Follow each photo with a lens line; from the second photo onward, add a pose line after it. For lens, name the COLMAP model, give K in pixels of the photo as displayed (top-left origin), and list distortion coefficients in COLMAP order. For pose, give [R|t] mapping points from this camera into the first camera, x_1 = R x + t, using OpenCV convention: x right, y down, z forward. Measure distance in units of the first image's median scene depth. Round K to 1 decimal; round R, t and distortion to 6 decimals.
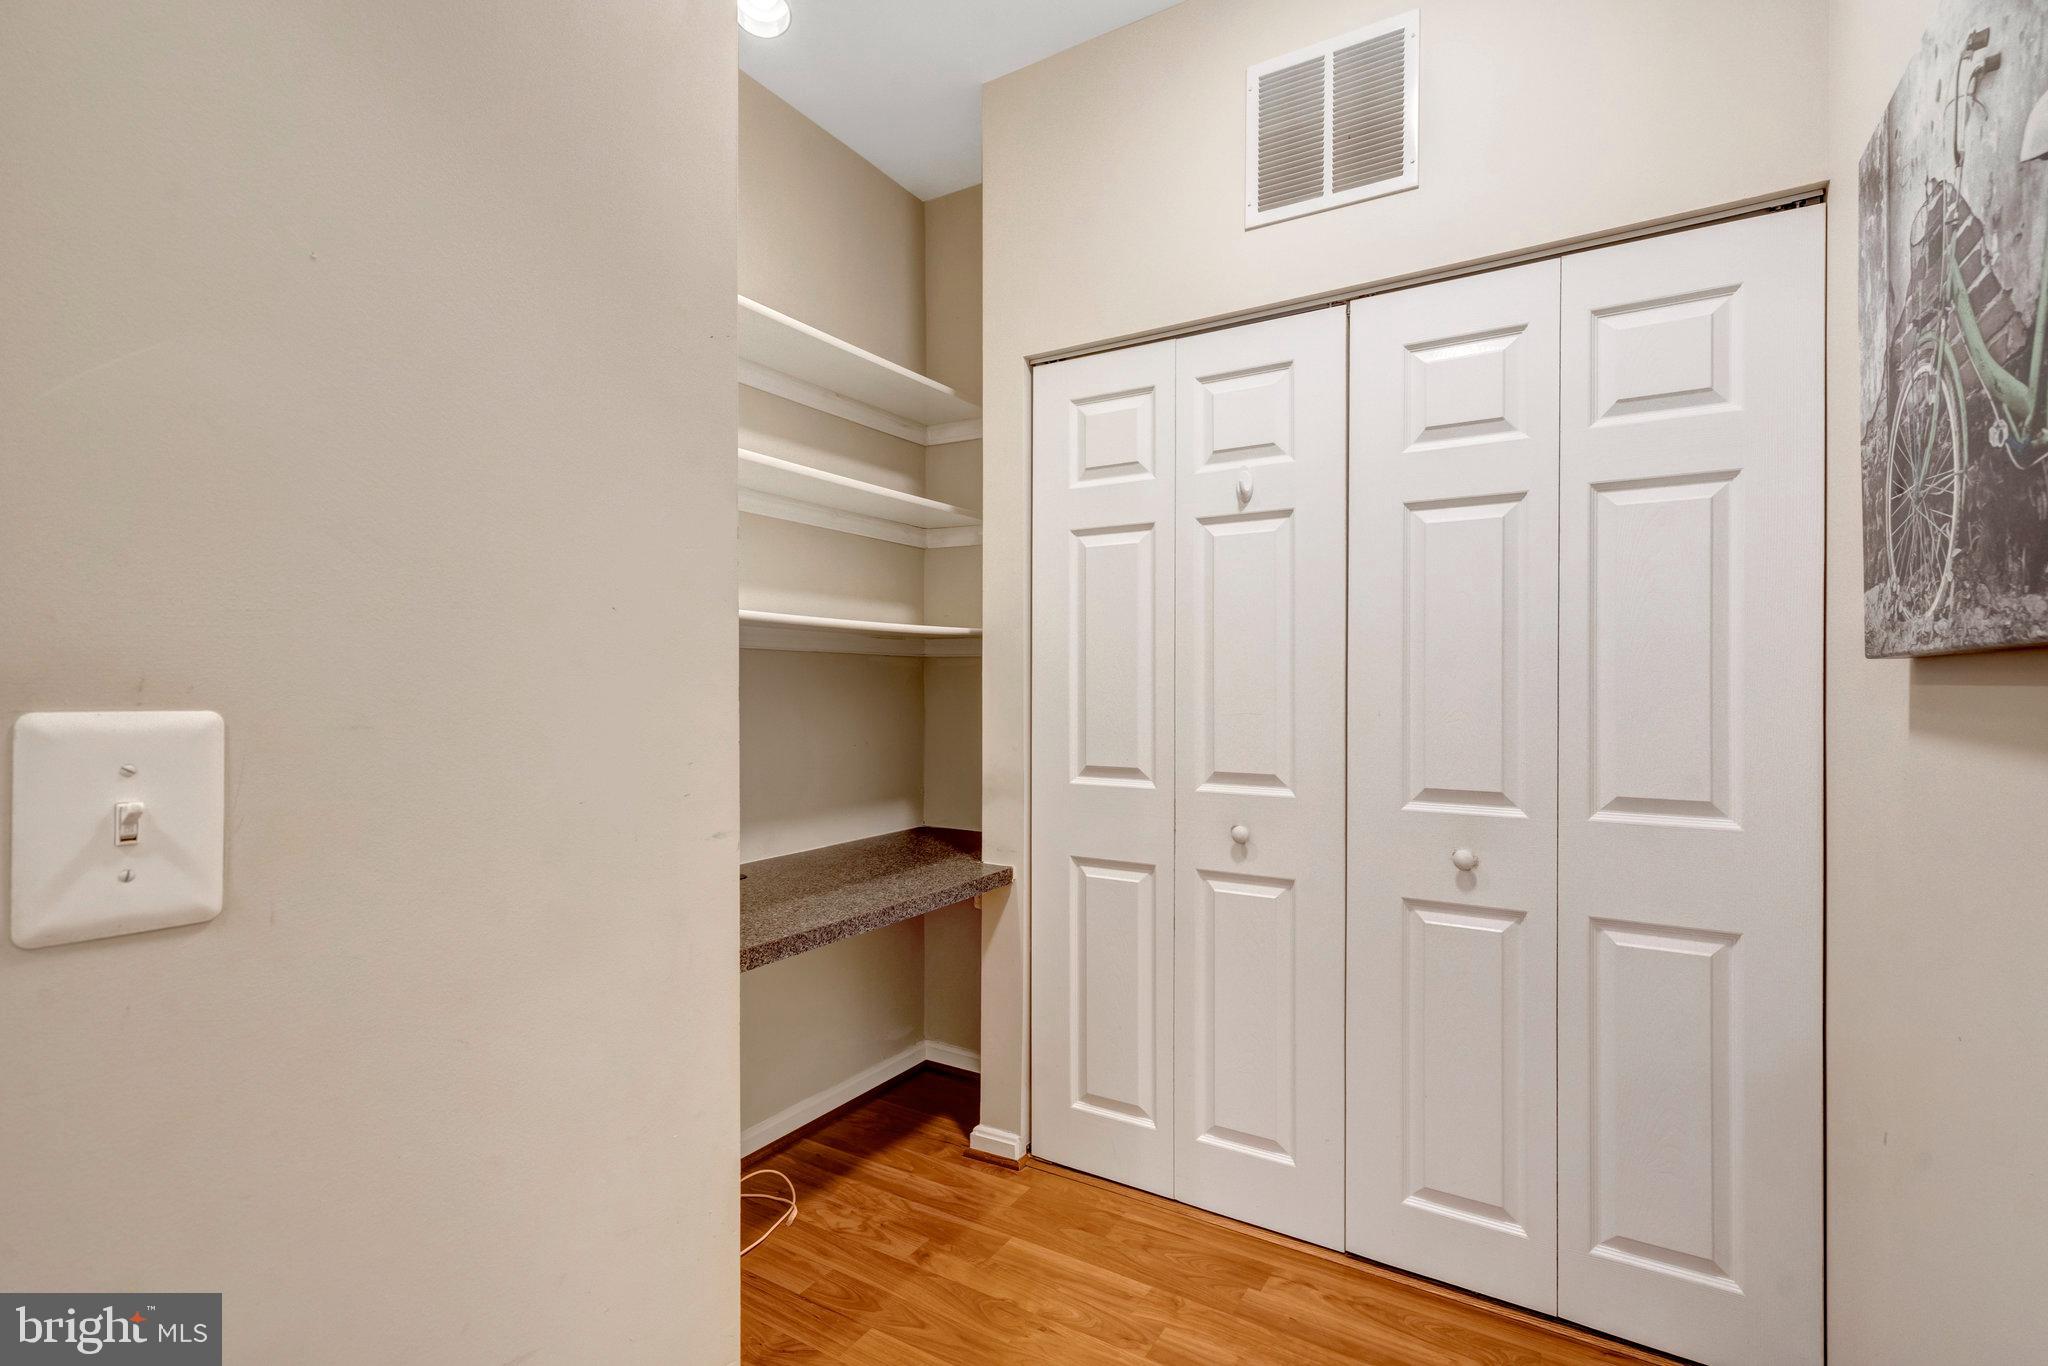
lens RADIAL K [[951.8, 0, 991.6], [0, 951.8, 678.7], [0, 0, 1]] dist [-0.002247, -0.000208]
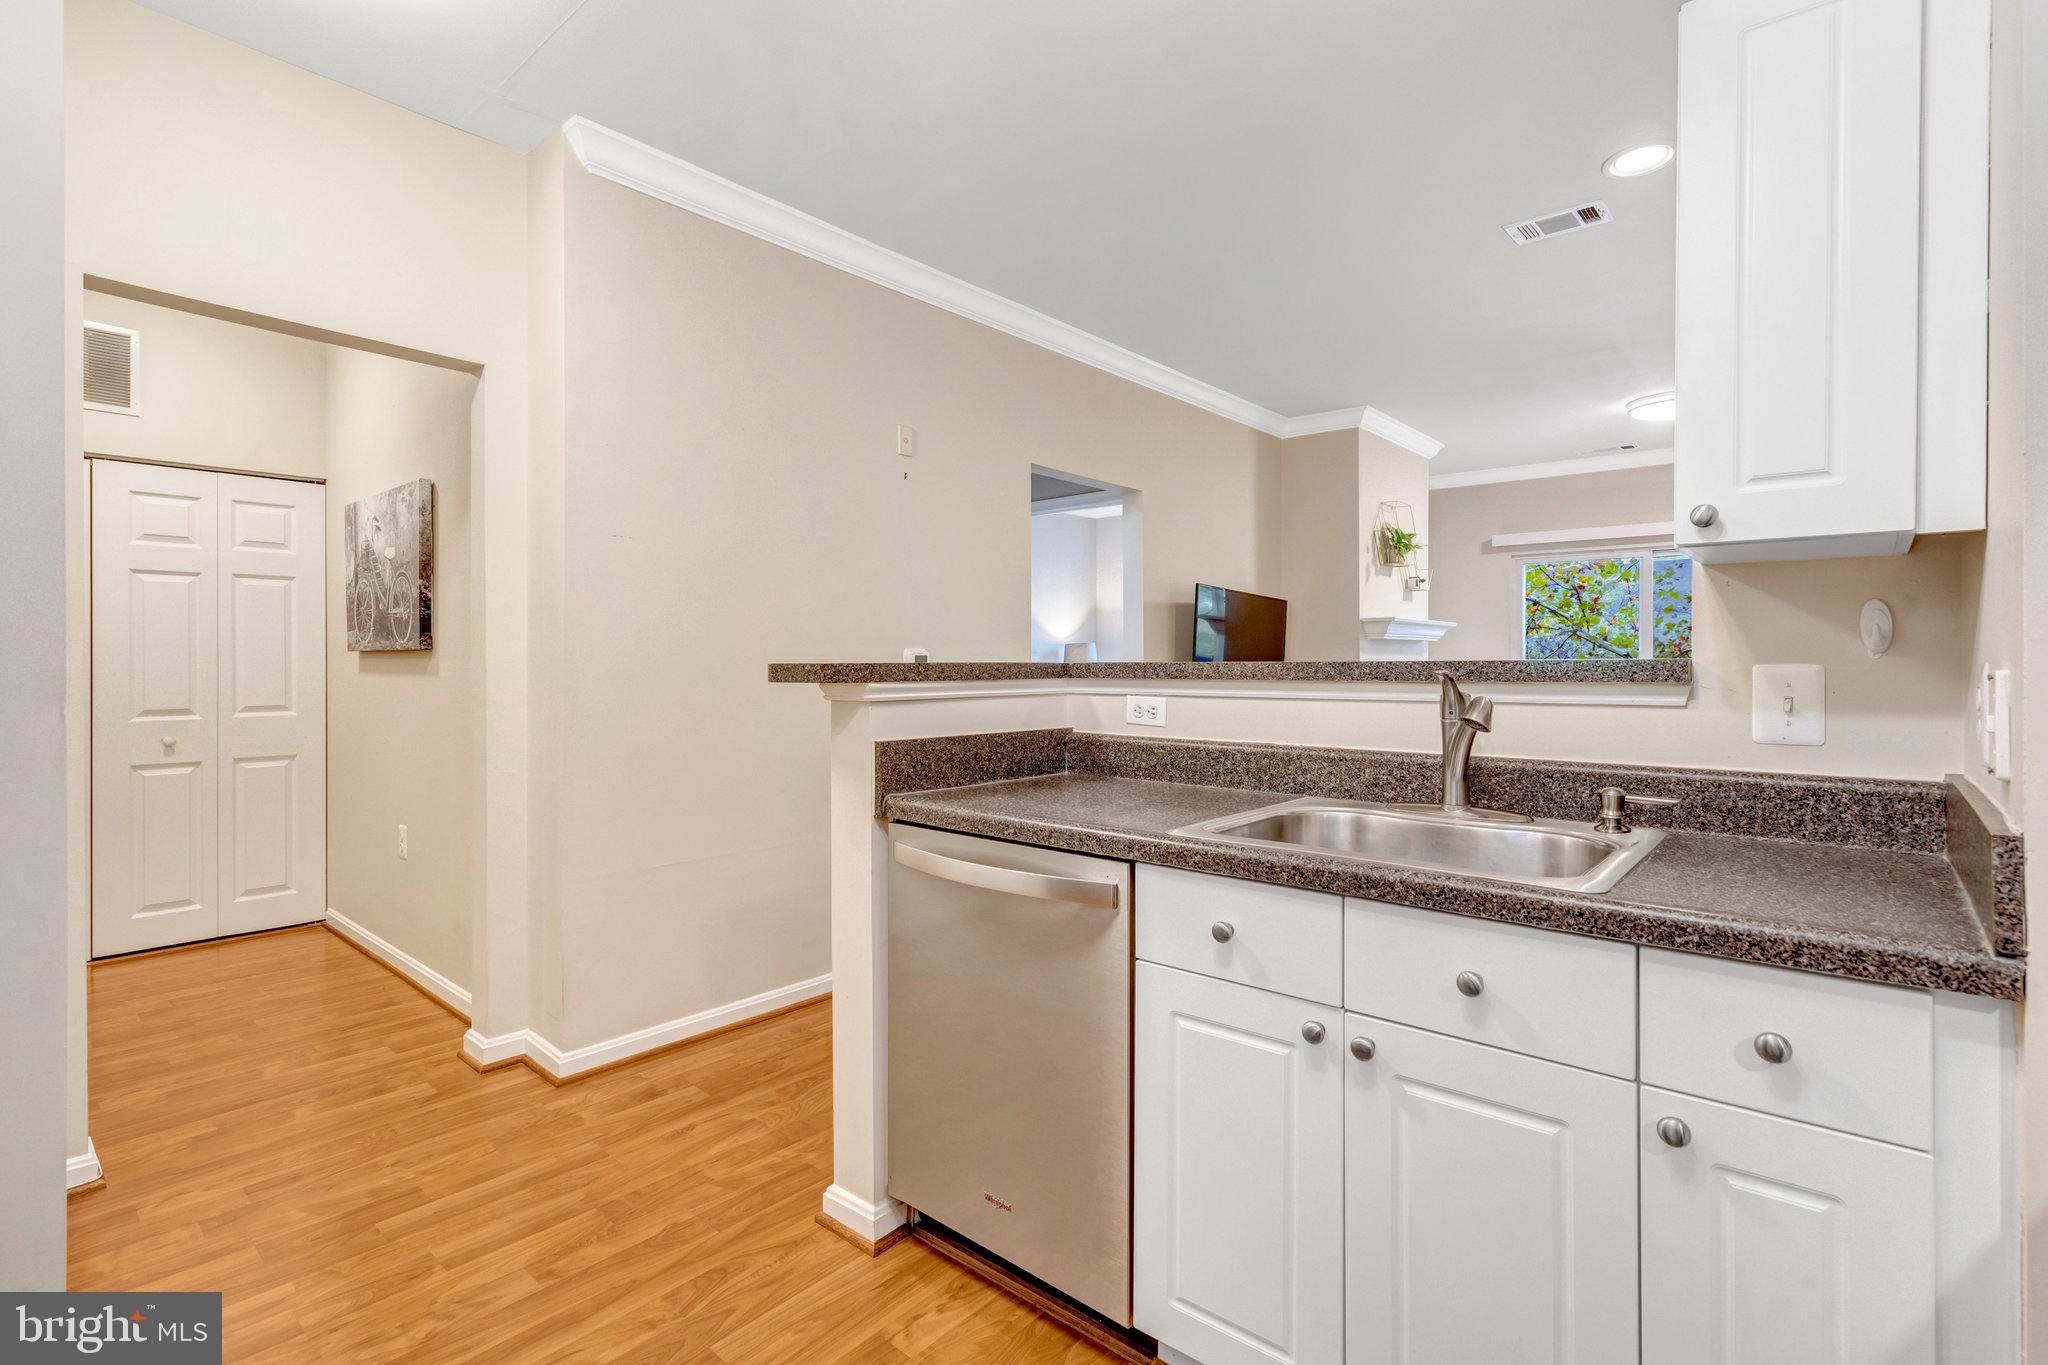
lens RADIAL K [[951.8, 0, 1043.8], [0, 951.8, 674.4], [0, 0, 1]] dist [-0.002247, -0.000208]
pose [[0.136988, -0.017451, 0.990419, -3.066976], [-0.003142, 0.999832, 0.018052, -0.009613], [-0.990568, -0.005585, 0.136911, -2.817138]]
